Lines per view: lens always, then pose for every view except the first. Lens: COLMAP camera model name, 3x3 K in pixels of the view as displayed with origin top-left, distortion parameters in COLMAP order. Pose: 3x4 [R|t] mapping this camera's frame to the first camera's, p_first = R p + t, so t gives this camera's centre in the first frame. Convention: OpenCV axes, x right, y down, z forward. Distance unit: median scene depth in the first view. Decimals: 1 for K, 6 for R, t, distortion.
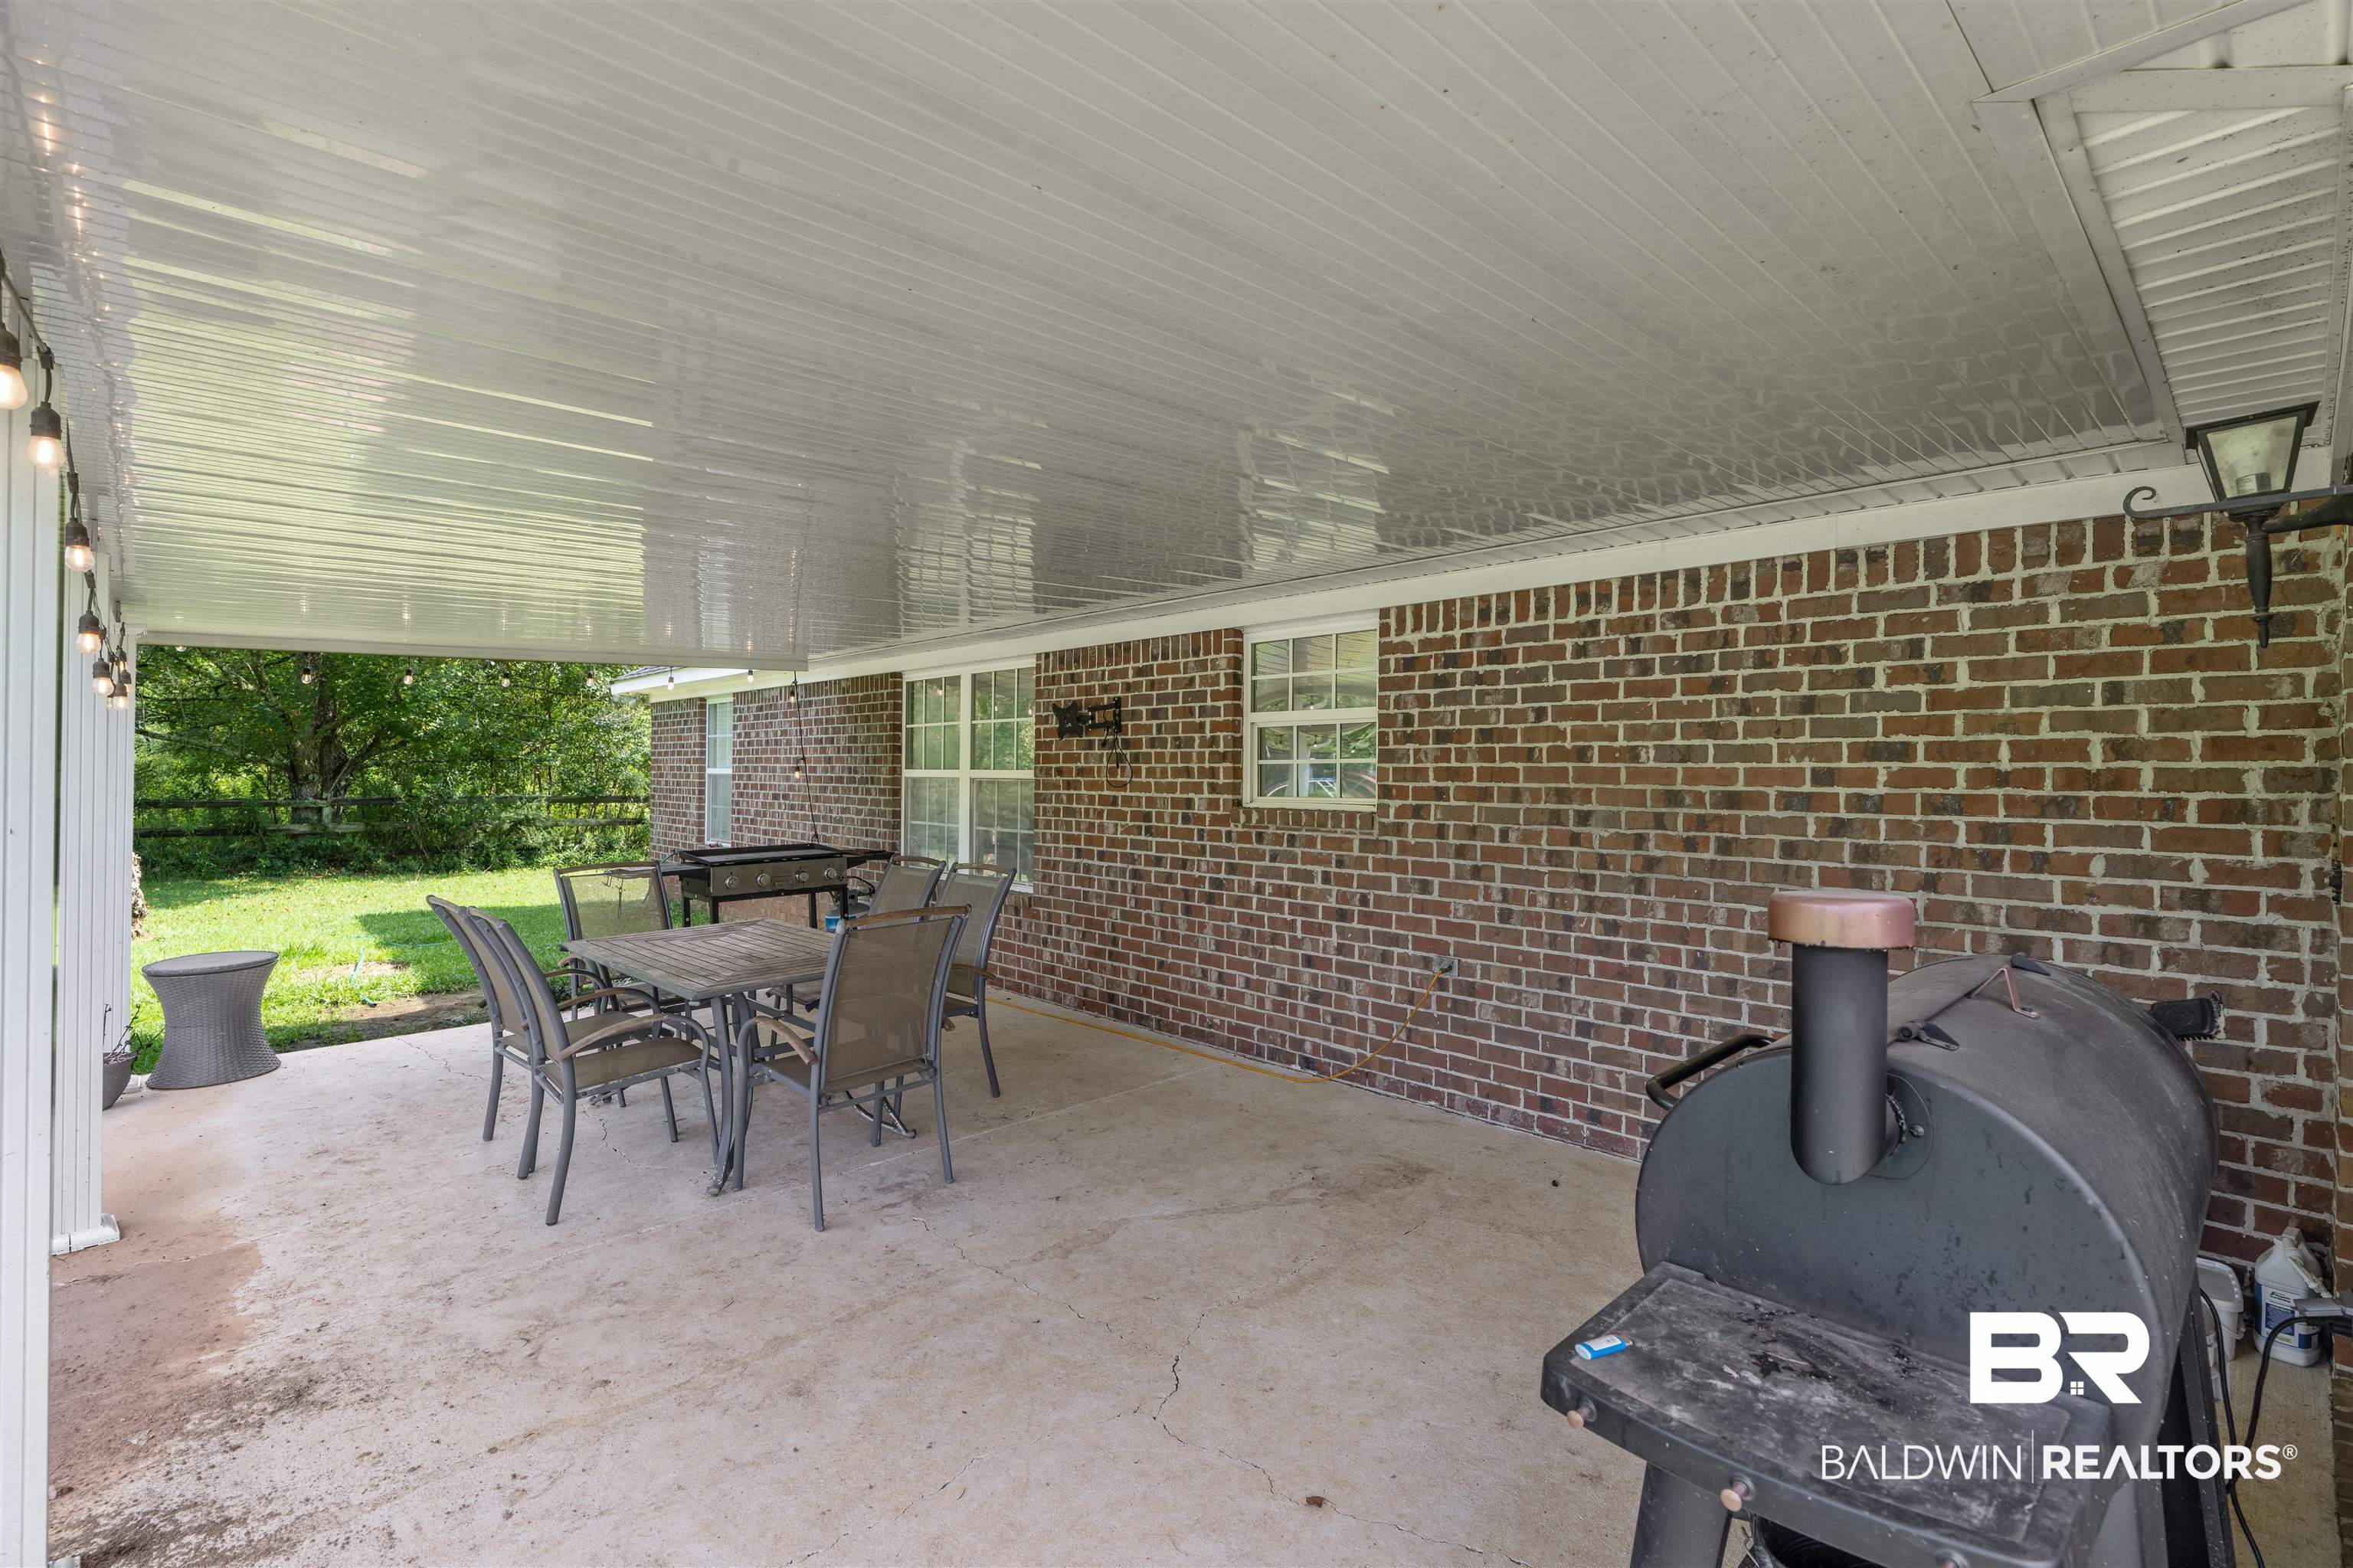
lens RADIAL K [[1076.1, 0, 1185.0], [0, 1076.1, 772.8], [0, 0, 1]] dist [-0.007674, 0.000678]
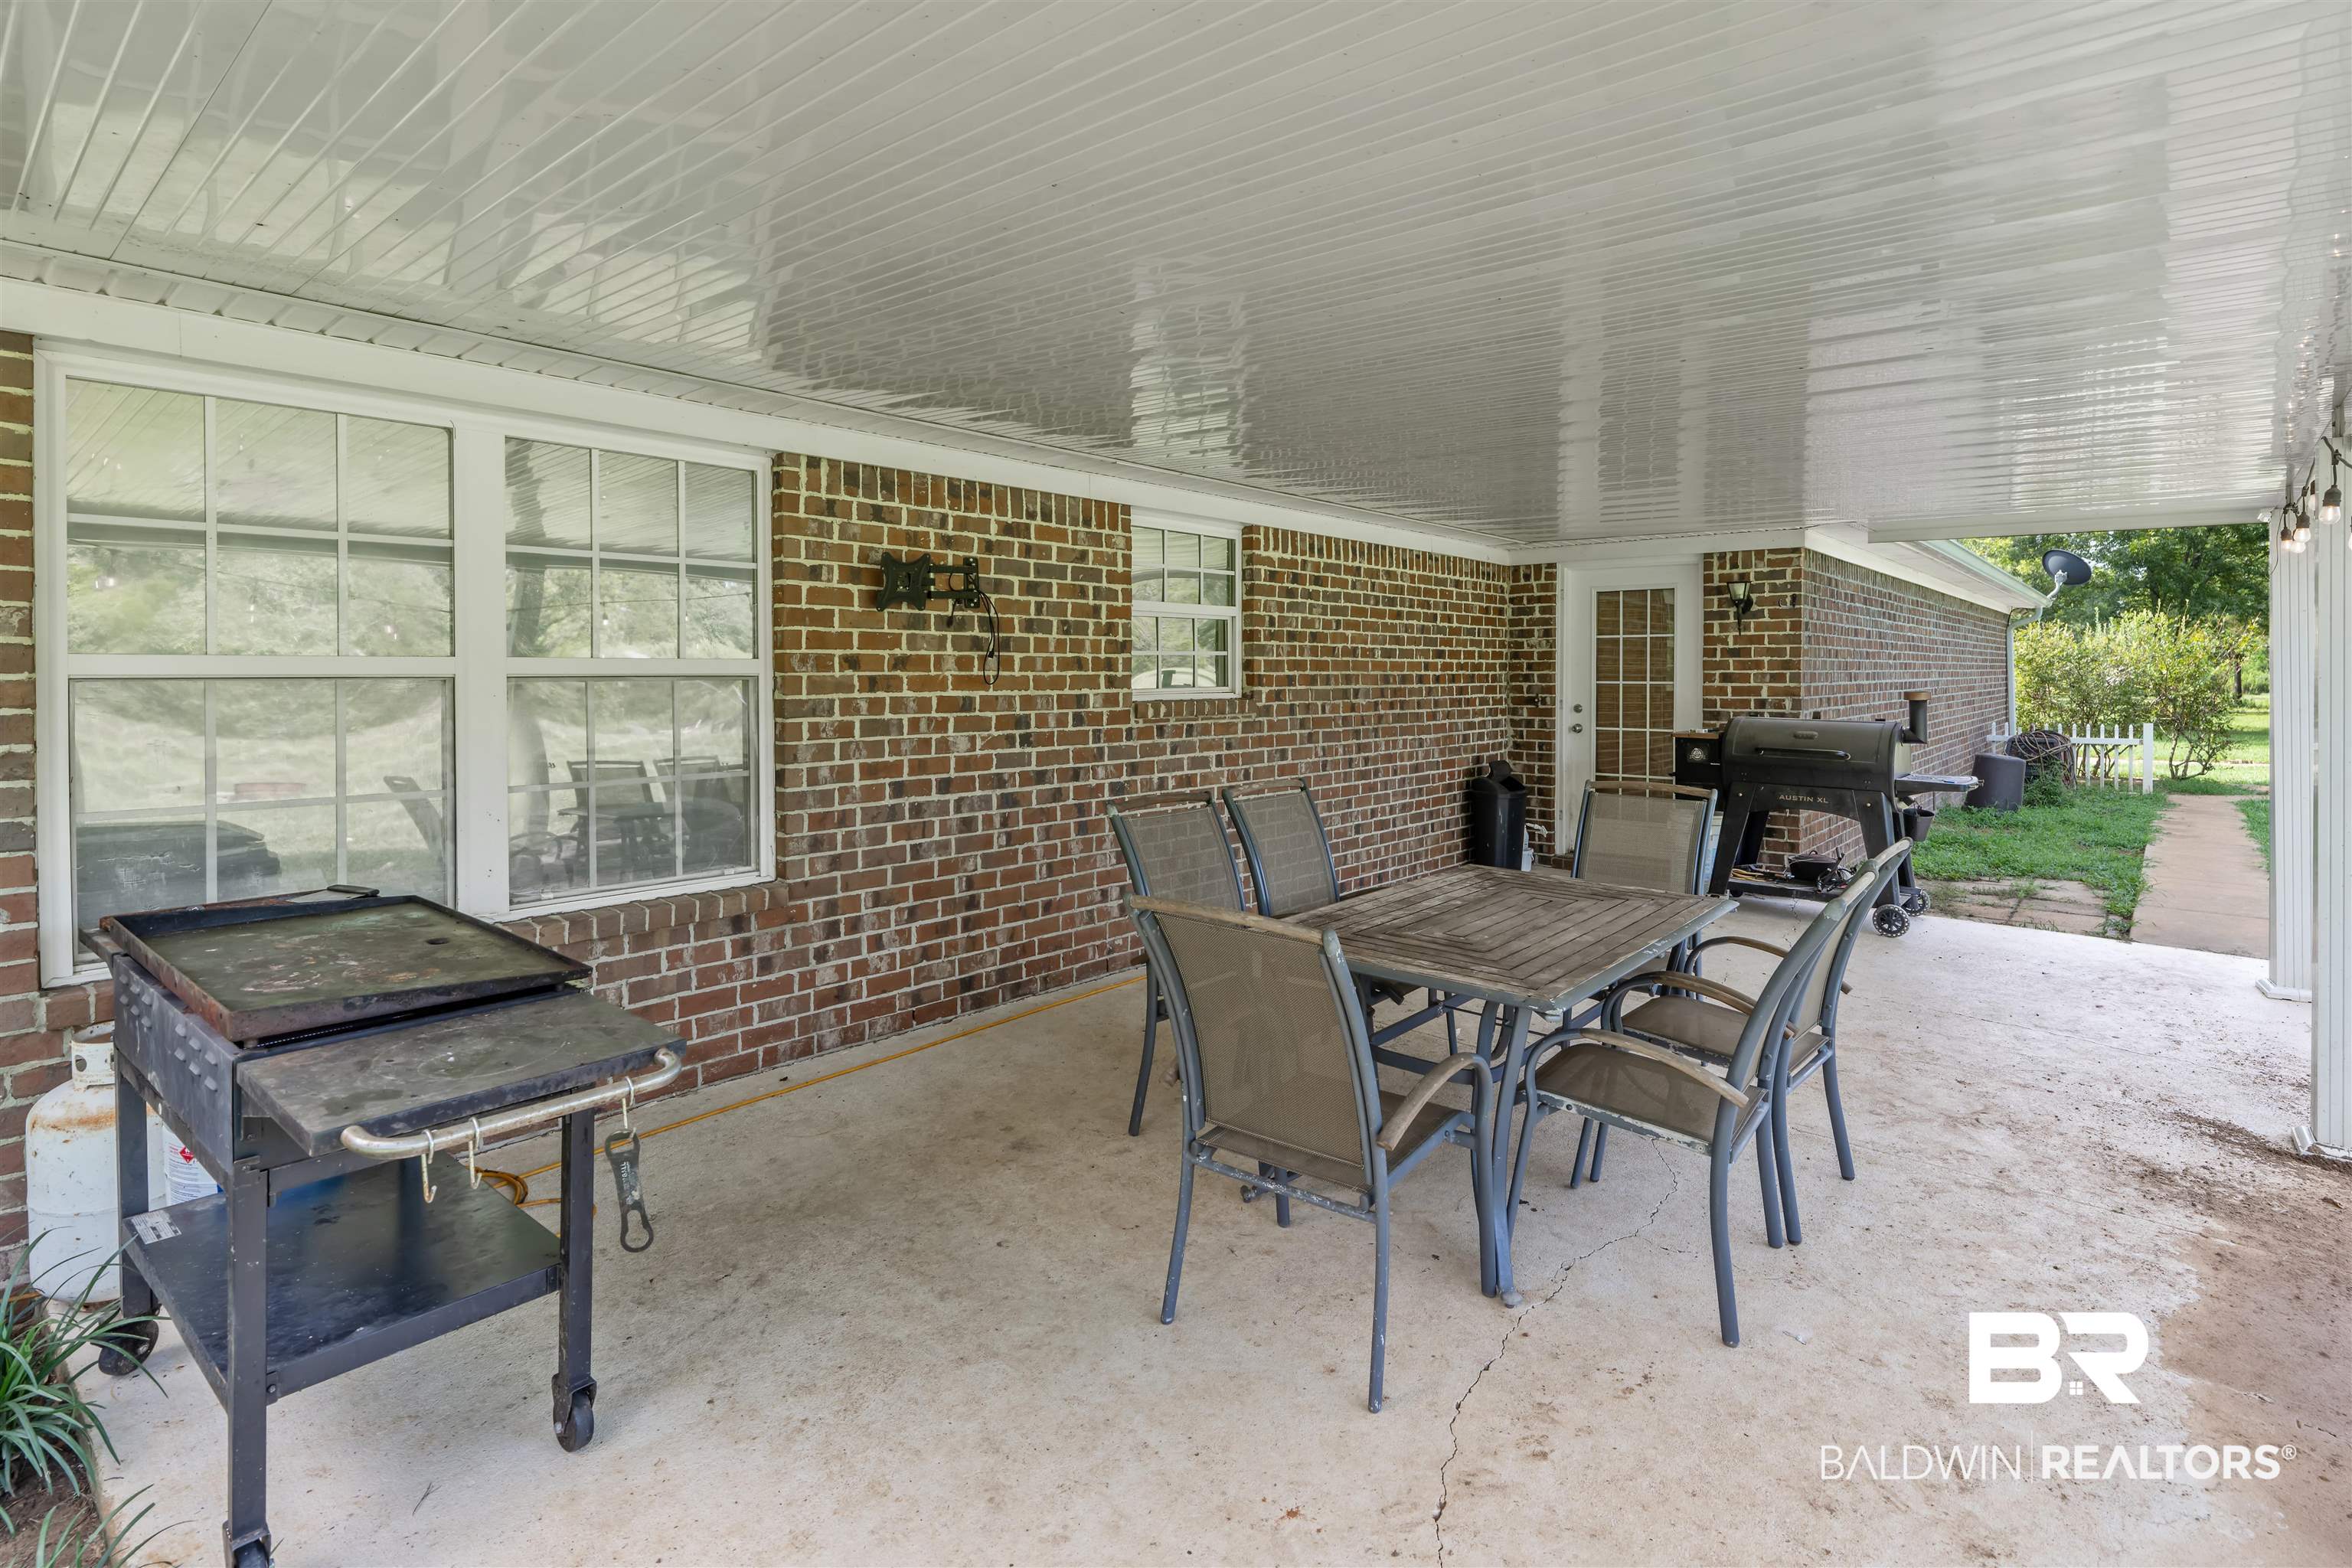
lens RADIAL K [[1075.6, 0, 1283.9], [0, 1075.6, 677.8], [0, 0, 1]] dist [-0.007674, 0.000678]
pose [[-0.118166, -0.018591, 0.992820, -0.867166], [-0.006745, 0.999817, 0.017919, -0.005664], [-0.992971, -0.004579, -0.118269, 0.965923]]
